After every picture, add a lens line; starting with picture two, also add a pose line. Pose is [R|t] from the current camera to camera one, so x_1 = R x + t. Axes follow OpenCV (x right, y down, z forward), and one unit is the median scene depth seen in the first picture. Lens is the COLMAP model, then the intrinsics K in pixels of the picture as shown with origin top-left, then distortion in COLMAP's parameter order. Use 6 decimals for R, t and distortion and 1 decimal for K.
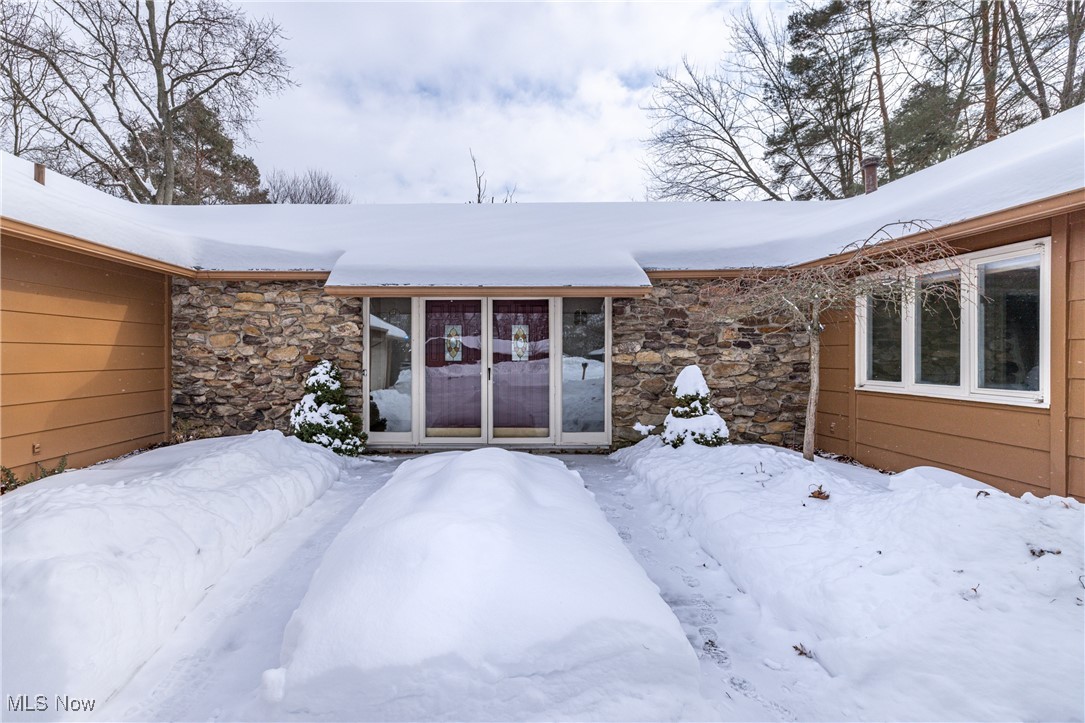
lens RADIAL K [[508.7, 0, 490.5], [0, 508.7, 357.5], [0, 0, 1]] dist [-0.000711, 0.000577]
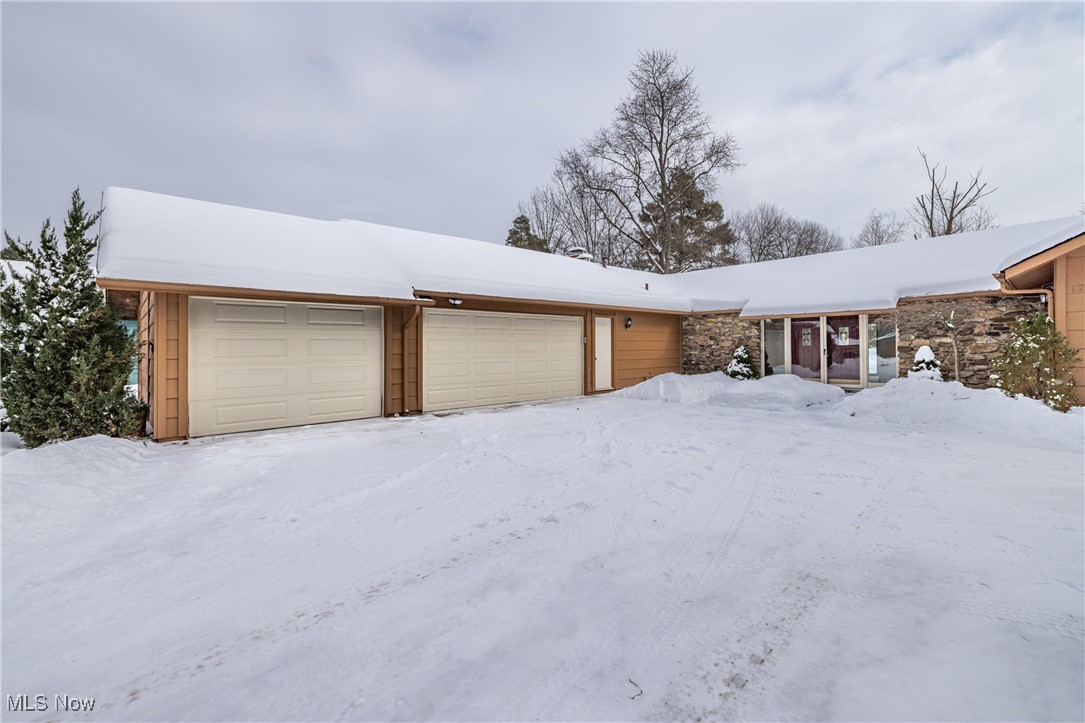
lens RADIAL K [[457.9, 0, 551.6], [0, 457.9, 343.2], [0, 0, 1]] dist [0.008922, 0.001689]
pose [[0.702044, -0.015334, -0.711969, 0.546352], [0.004511, 0.999844, -0.017087, 0.024195], [0.712120, 0.008784, 0.702003, -1.080032]]
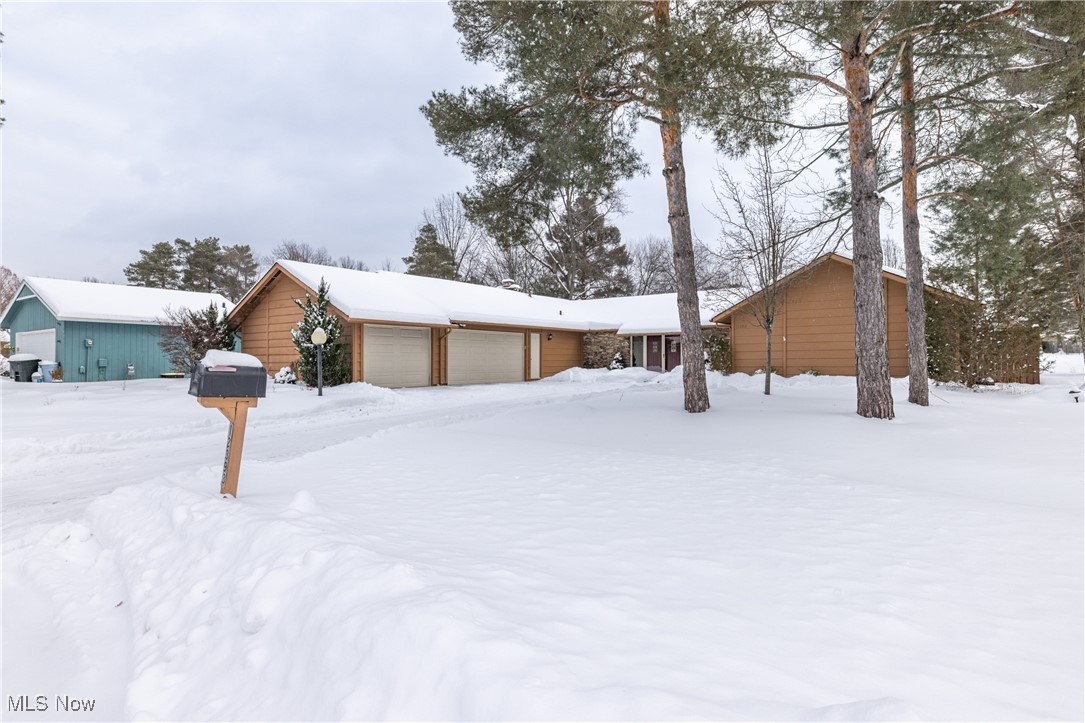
lens RADIAL K [[502.4, 0, 541.5], [0, 502.4, 355.6], [0, 0, 1]] dist [0.000433, 0.000064]
pose [[0.824752, -0.010591, -0.565395, 1.253670], [0.002686, 0.999887, -0.014811, 0.081009], [0.565488, 0.010696, 0.824687, -2.302030]]
